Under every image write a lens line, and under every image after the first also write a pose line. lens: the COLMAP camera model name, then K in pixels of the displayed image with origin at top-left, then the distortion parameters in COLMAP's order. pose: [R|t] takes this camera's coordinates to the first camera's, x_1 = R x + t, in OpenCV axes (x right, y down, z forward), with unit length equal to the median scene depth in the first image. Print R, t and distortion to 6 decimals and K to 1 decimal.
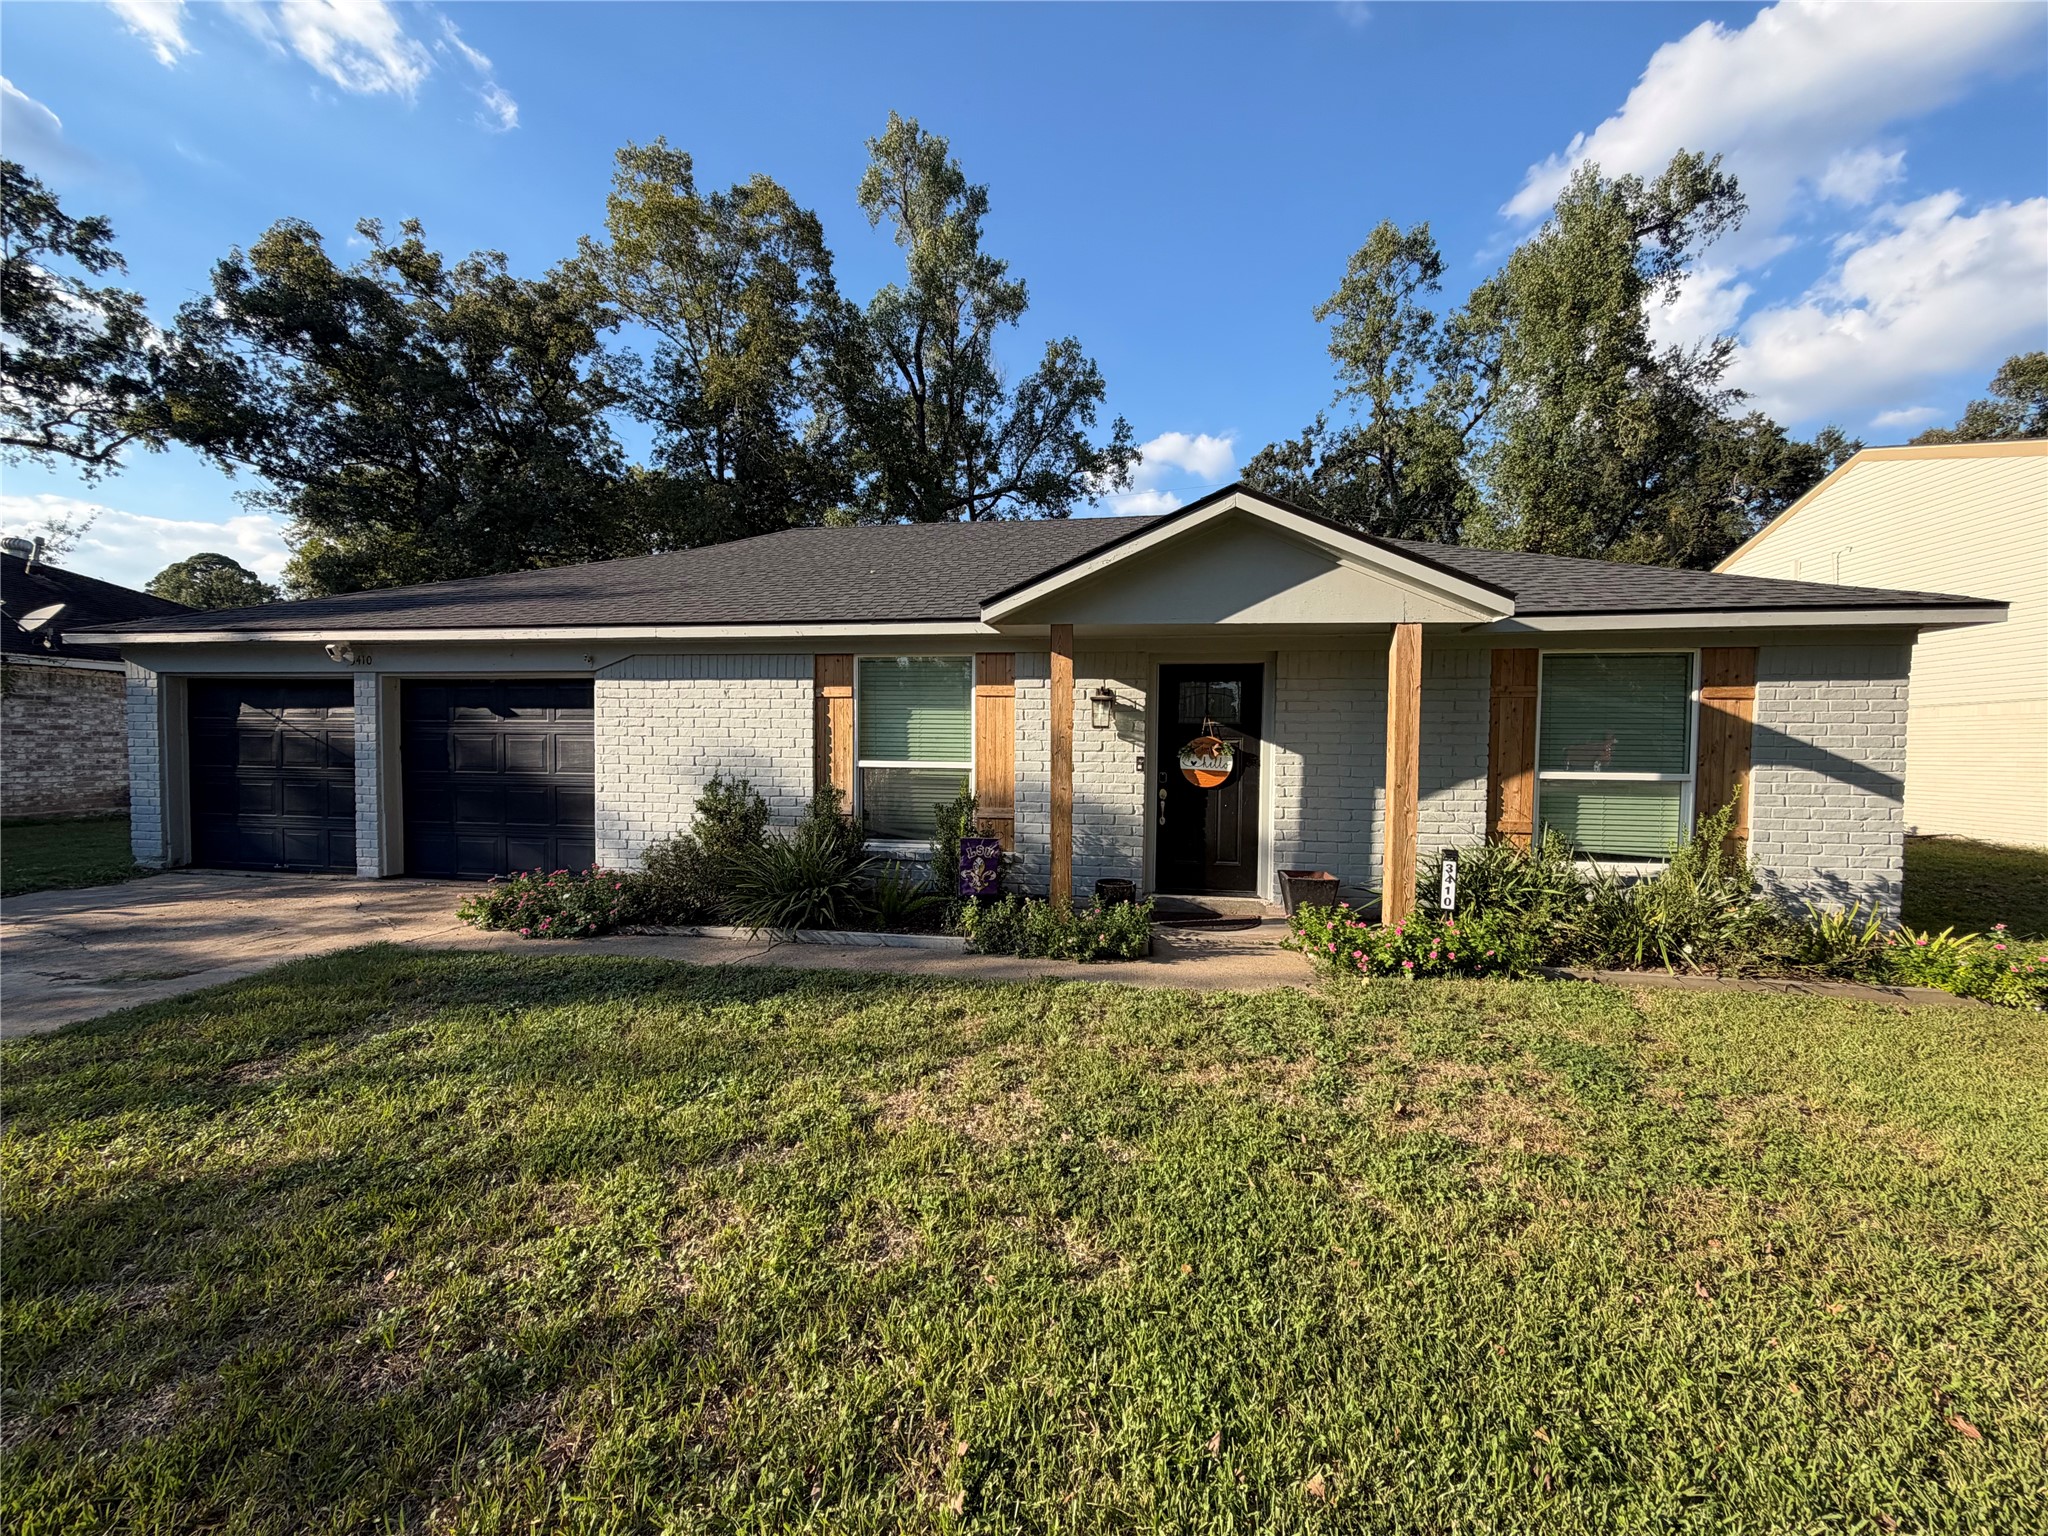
lens RADIAL K [[798.8, 0, 1024.0], [0, 798.8, 768.0], [0, 0, 1]] dist [-0.000934, 0.000001]
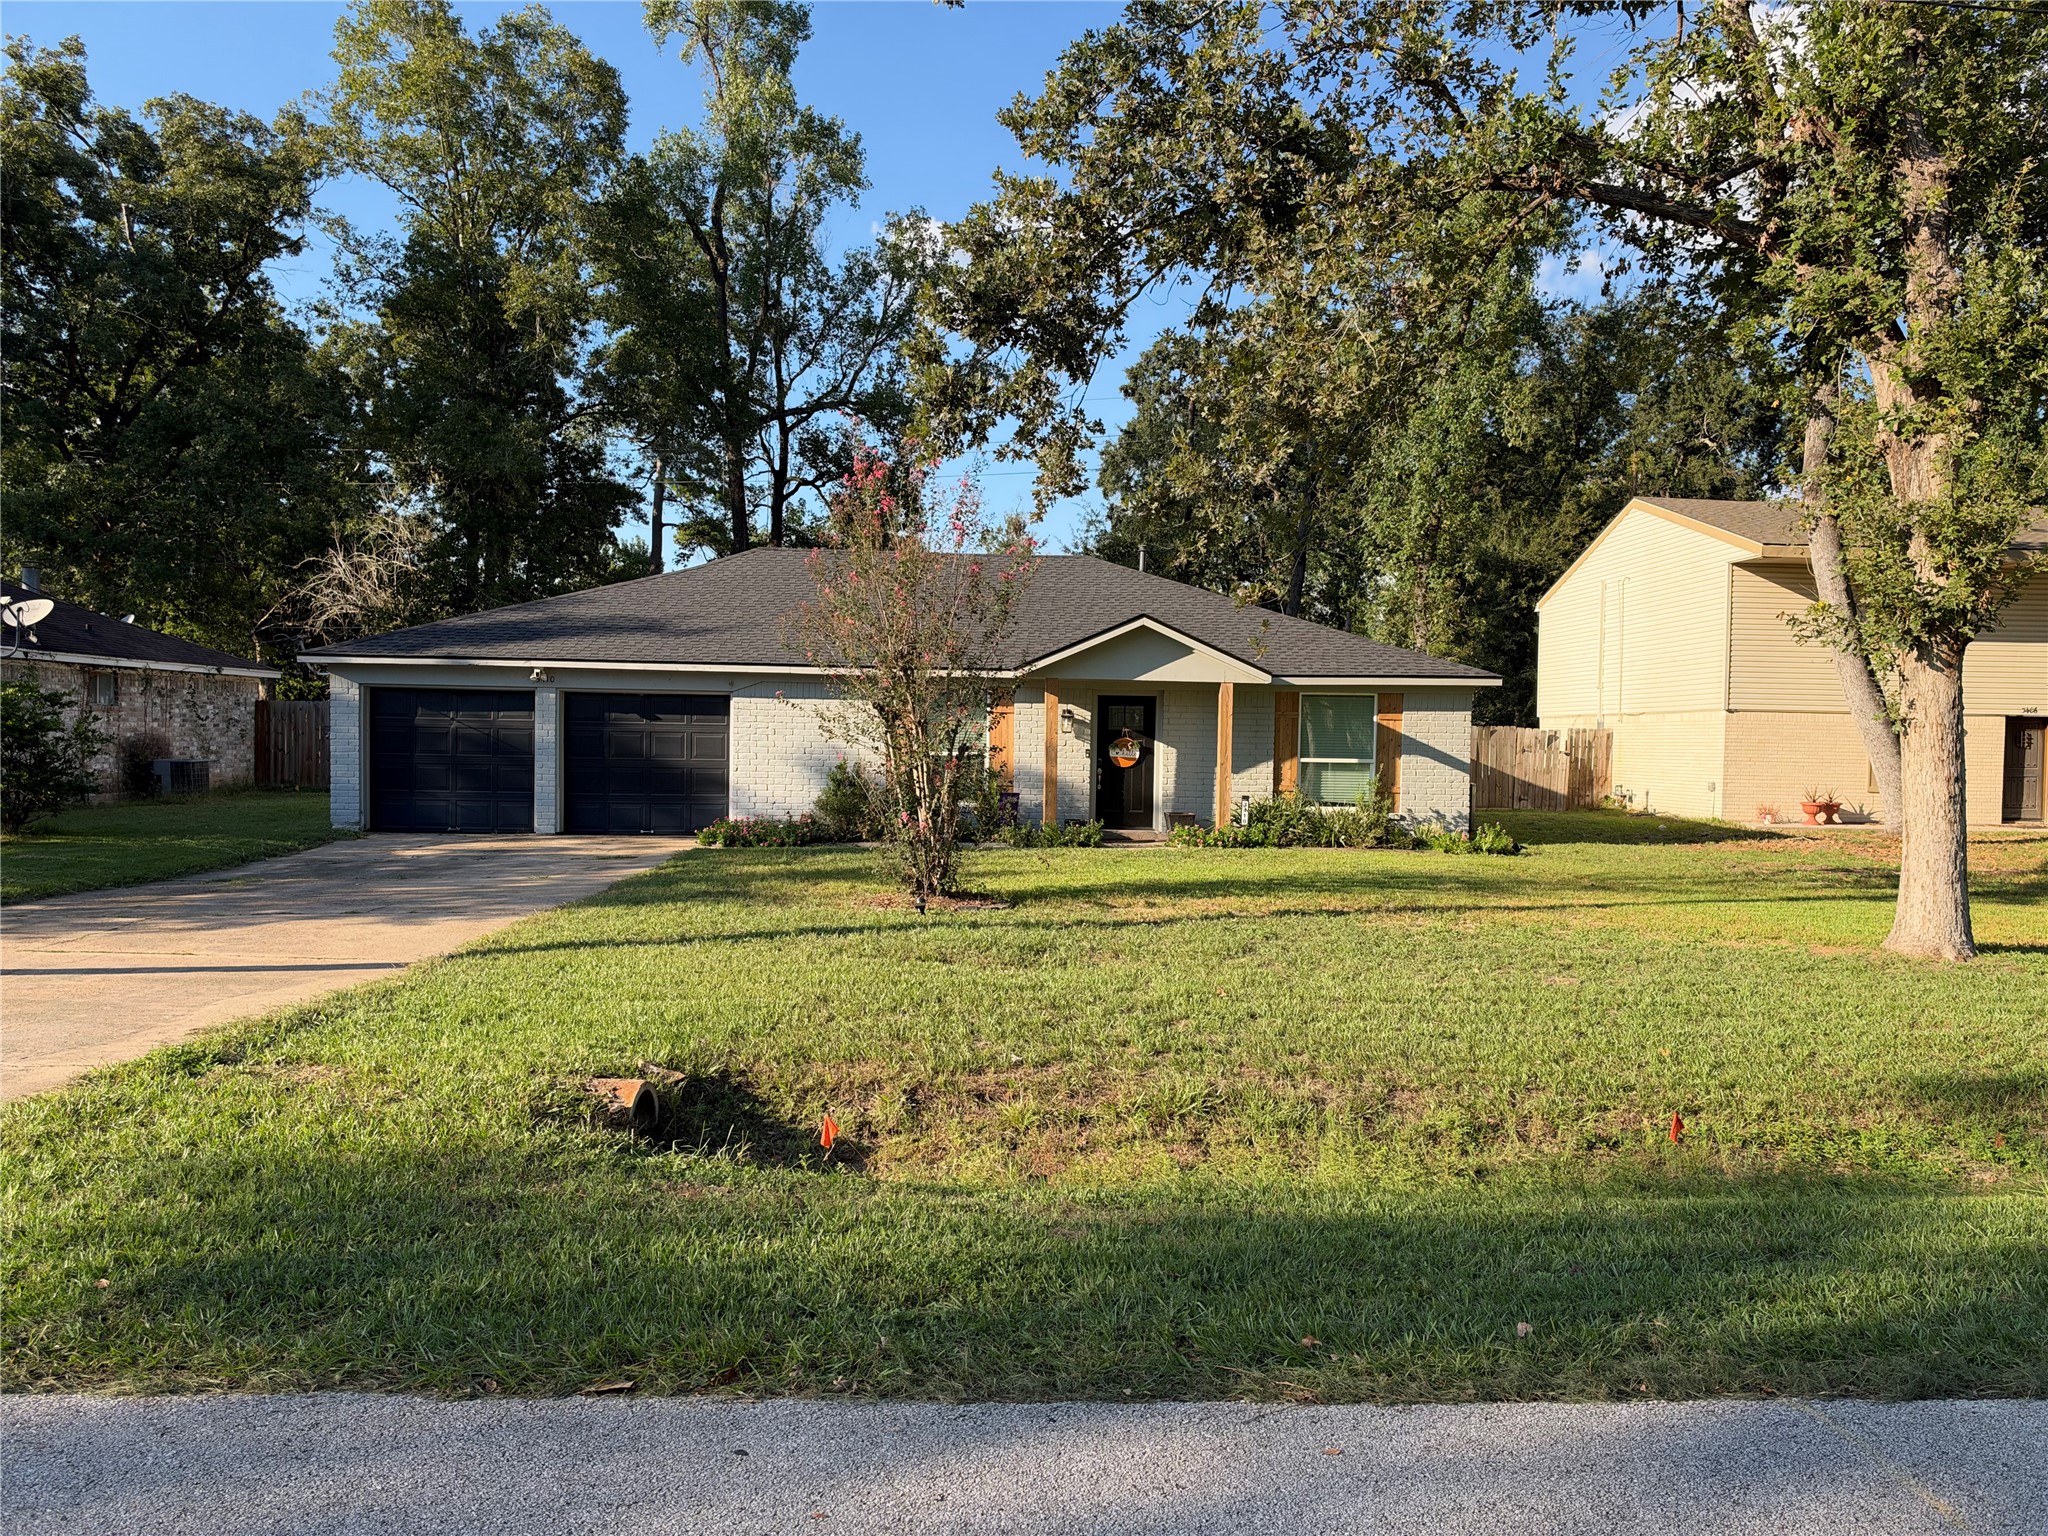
lens RADIAL K [[1432.9, 0, 1024.0], [0, 1432.9, 768.0], [0, 0, 1]] dist [0.006161, 0.002659]
pose [[0.980356, 0.000291, 0.197235, -0.598649], [0.000447, 0.999993, -0.003698, 0.037428], [-0.197235, 0.003714, 0.980349, -2.003894]]
